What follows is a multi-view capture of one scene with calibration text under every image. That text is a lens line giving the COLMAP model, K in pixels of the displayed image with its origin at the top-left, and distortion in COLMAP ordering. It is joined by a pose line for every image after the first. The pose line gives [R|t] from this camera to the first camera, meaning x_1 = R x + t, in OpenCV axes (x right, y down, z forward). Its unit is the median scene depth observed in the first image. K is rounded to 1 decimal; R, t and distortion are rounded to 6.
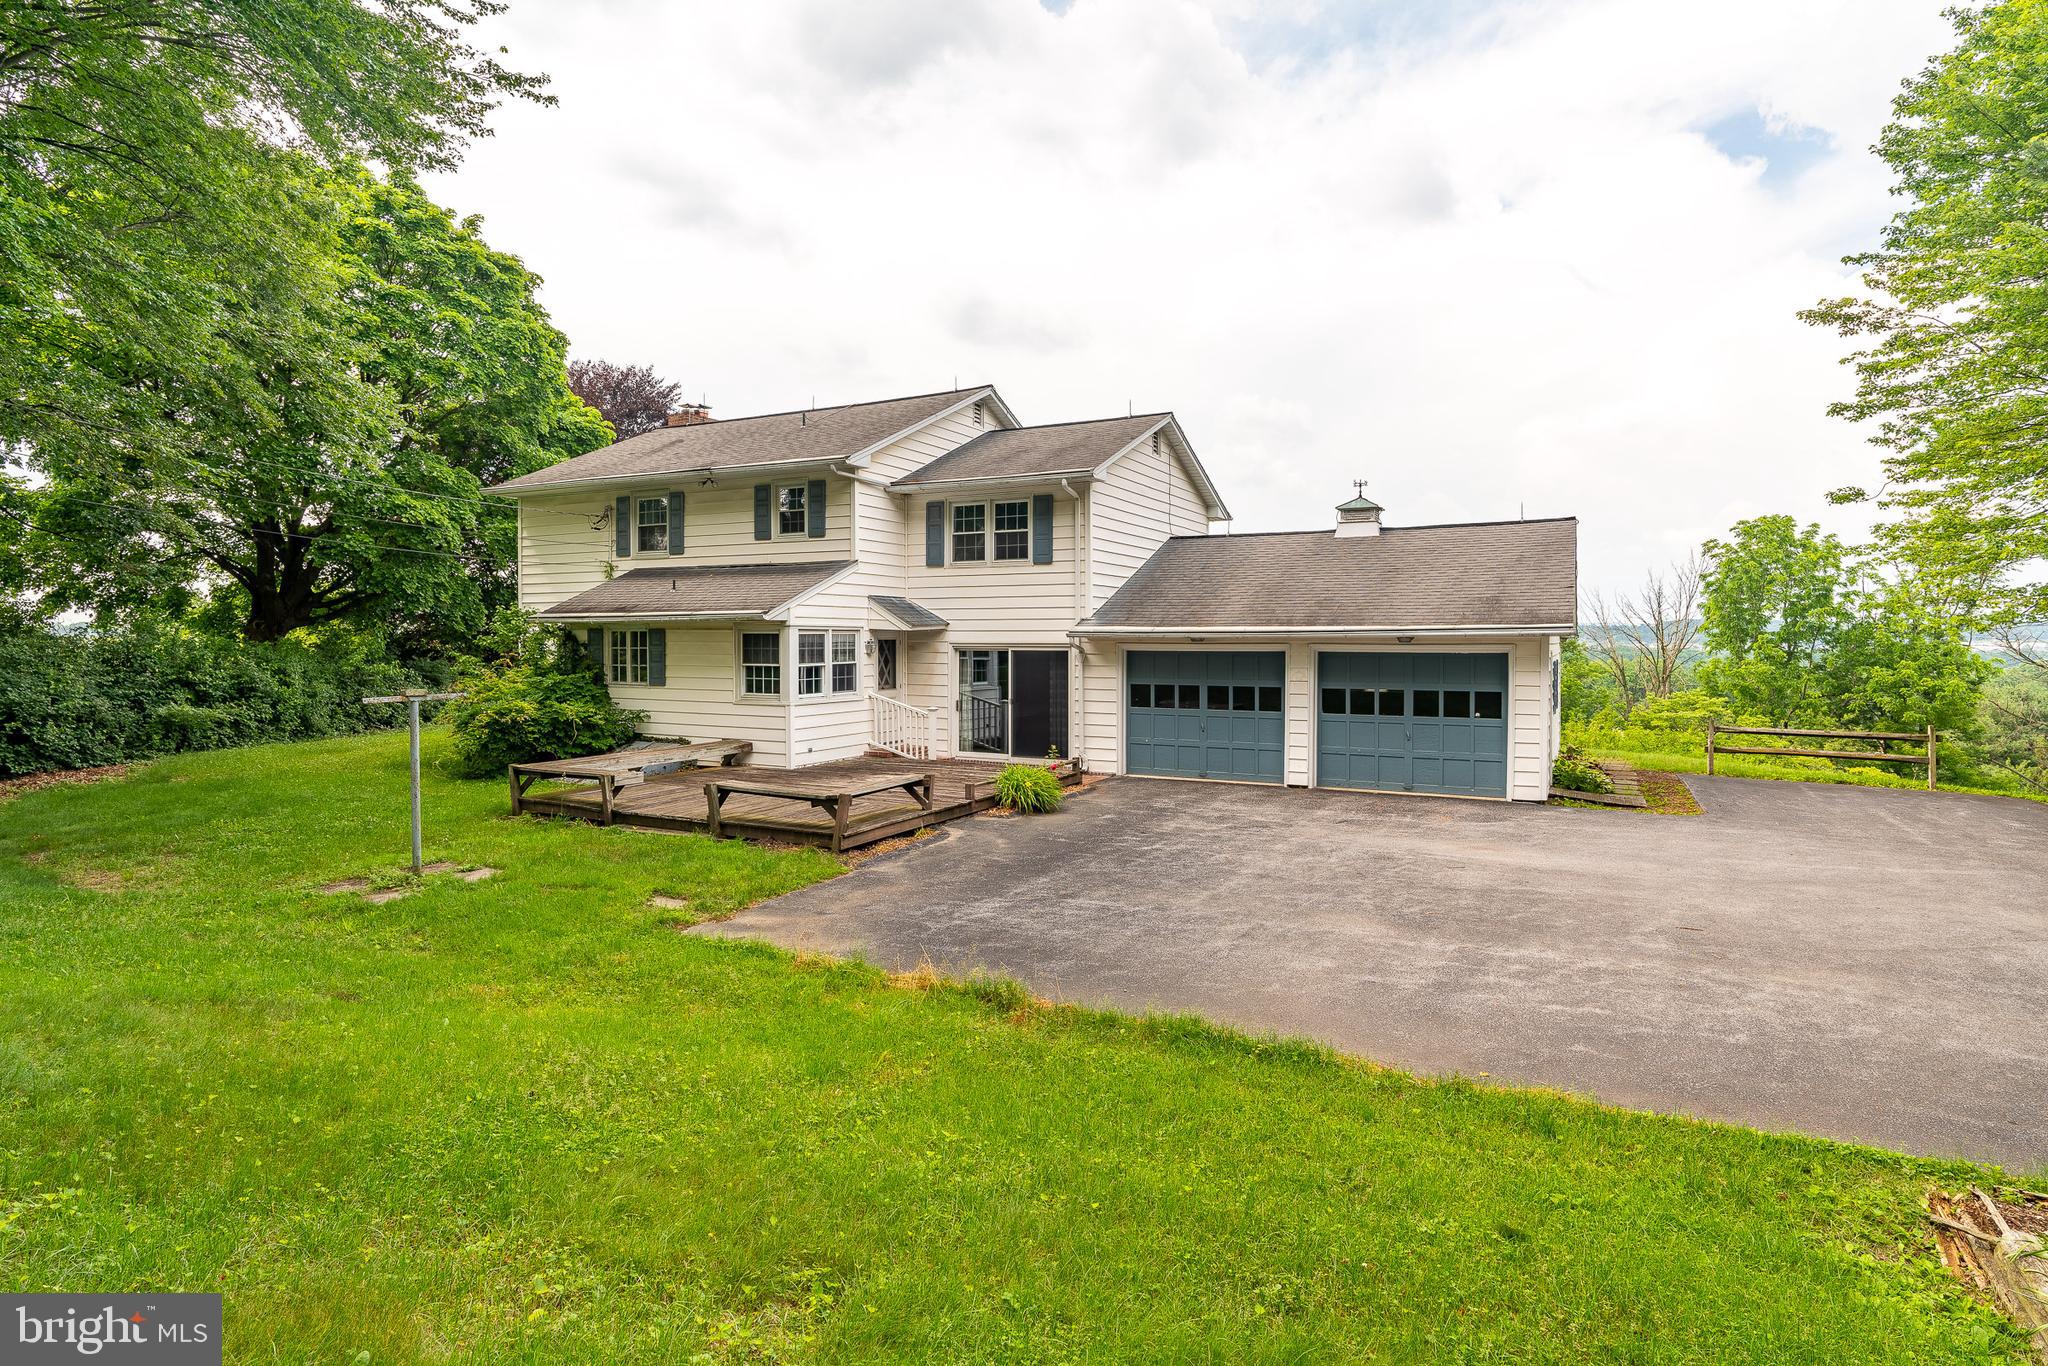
lens RADIAL K [[1066.2, 0, 1015.3], [0, 1066.2, 651.3], [0, 0, 1]] dist [-0.007805, 0.000698]
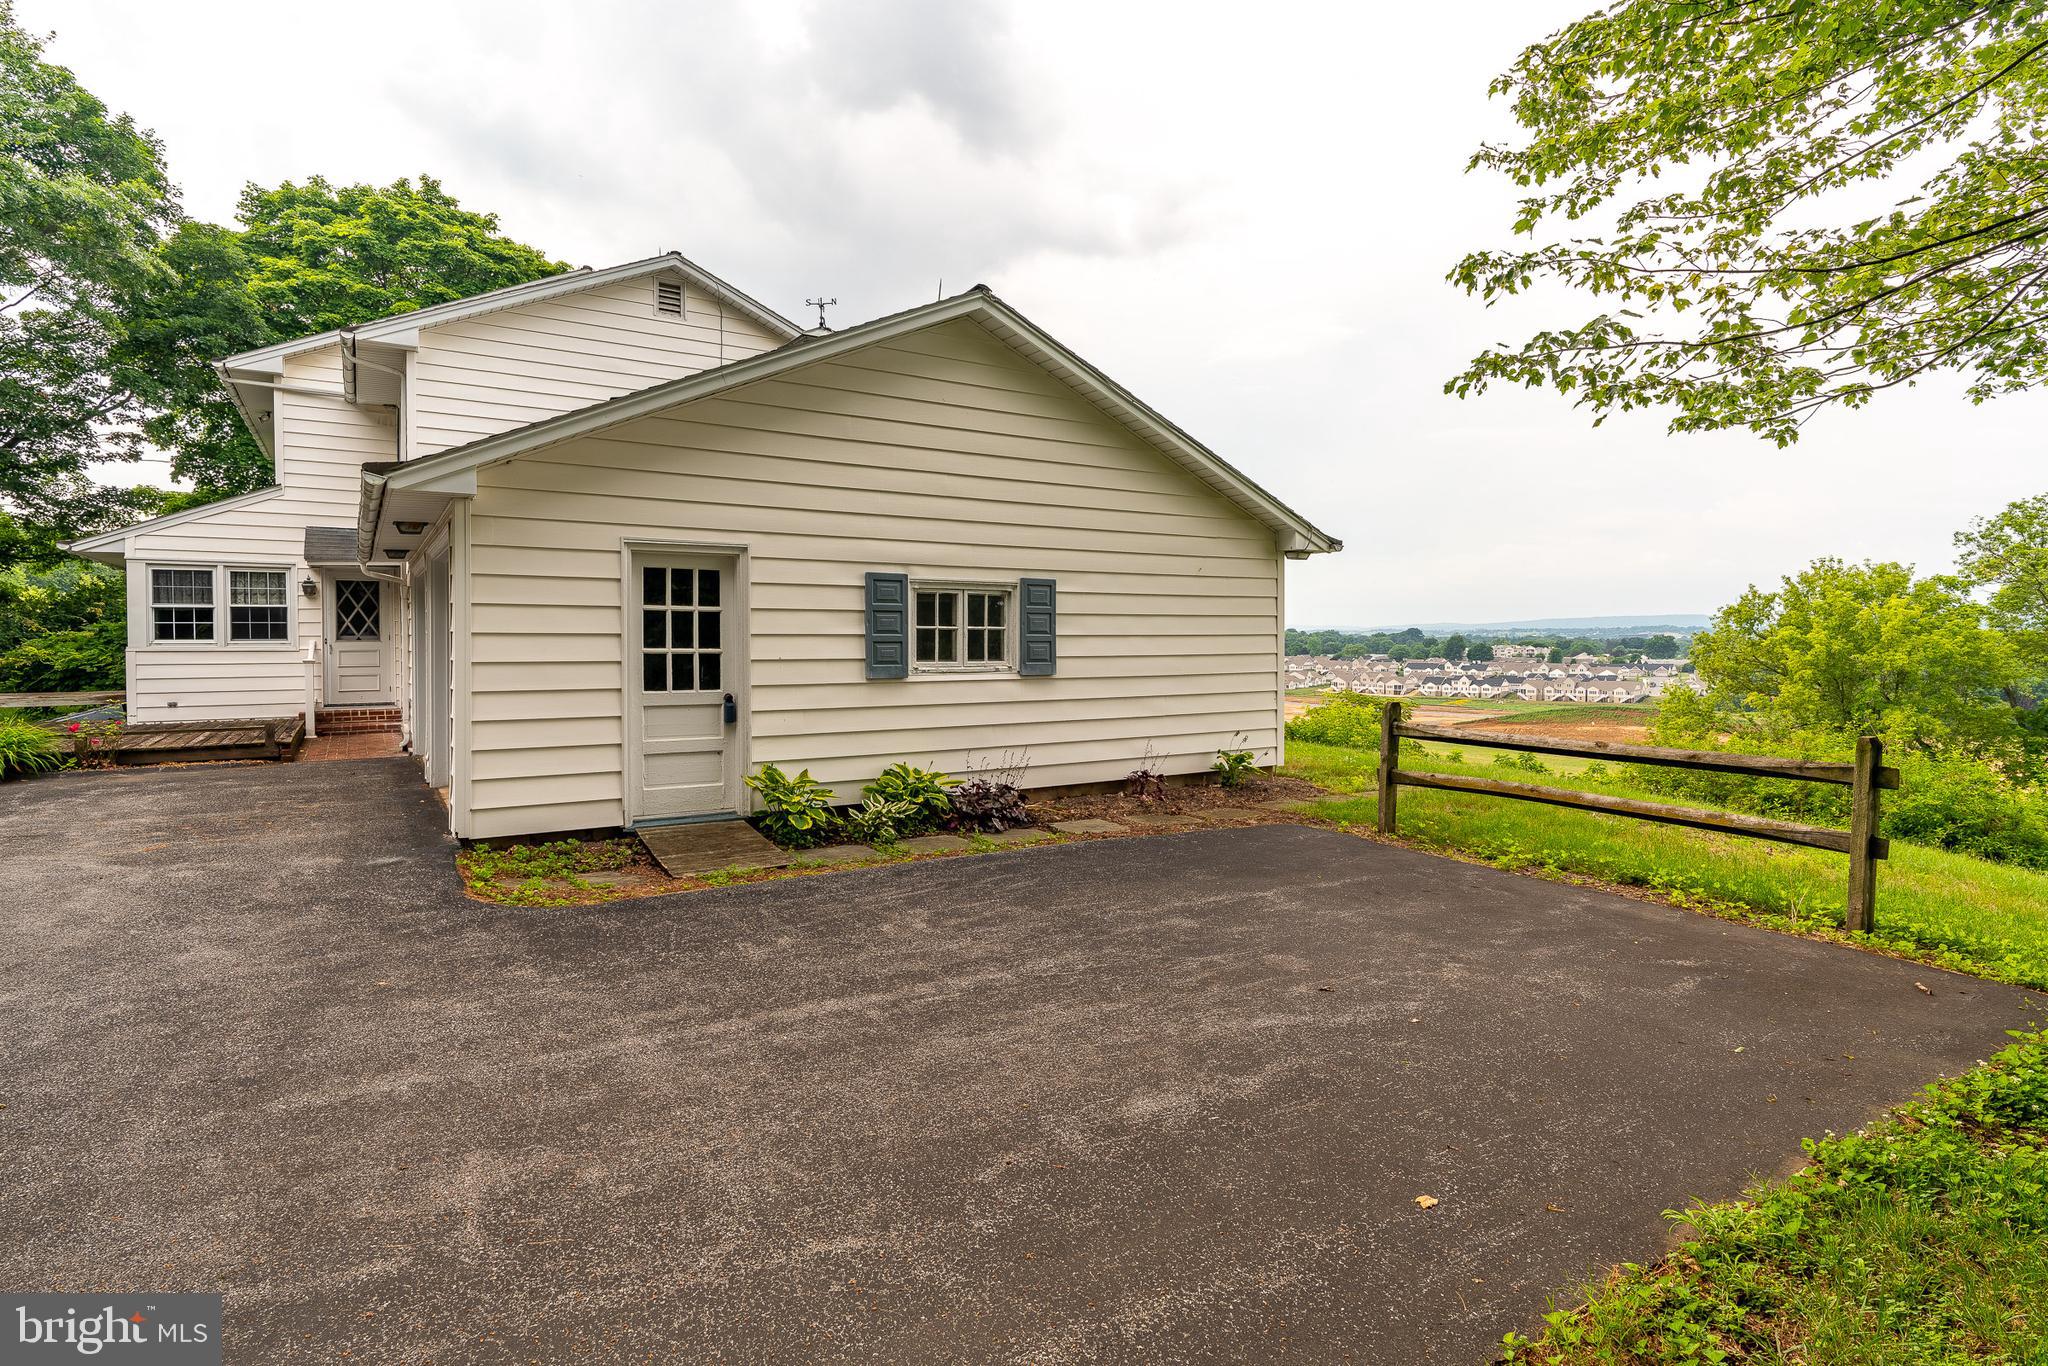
lens RADIAL K [[1036.2, 0, 1018.1], [0, 1036.2, 650.6], [0, 0, 1]] dist [-0.004697, 0.001629]
pose [[0.870045, 0.004094, -0.492955, 0.762444], [-0.004503, 0.999990, 0.000357, 0.042936], [0.492952, 0.001910, 0.870055, 0.579087]]
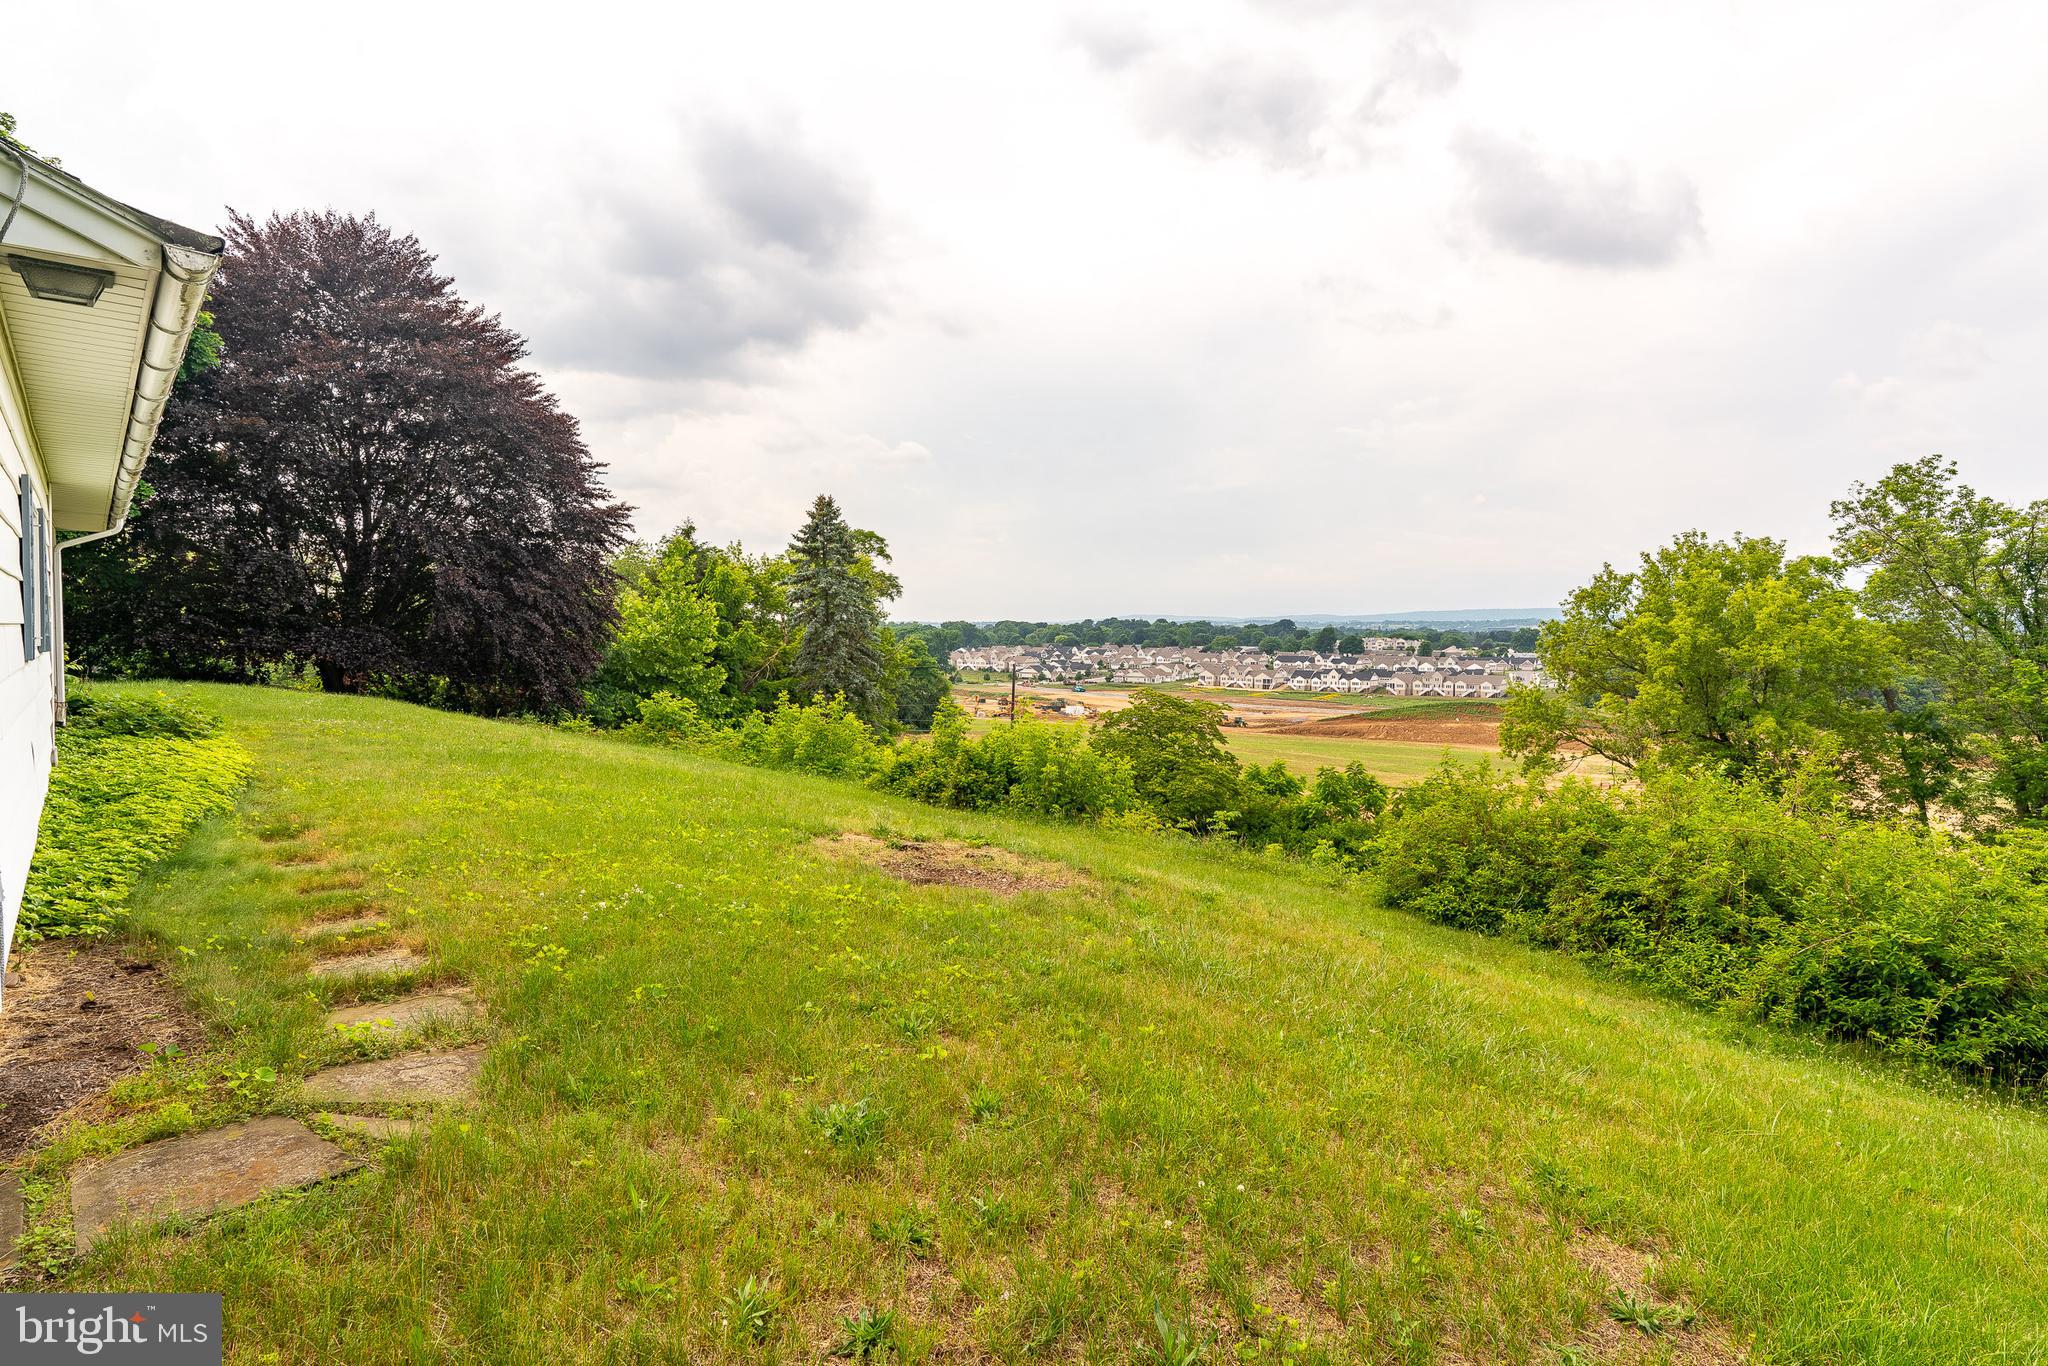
lens RADIAL K [[1117.3, 0, 1016.9], [0, 1117.3, 645.4], [0, 0, 1]] dist [-0.003681, 0.000035]
pose [[0.925147, 0.010429, -0.379466, 0.825565], [-0.009881, 0.999945, 0.003391, 0.045349], [0.379481, 0.000613, 0.925200, 1.082223]]
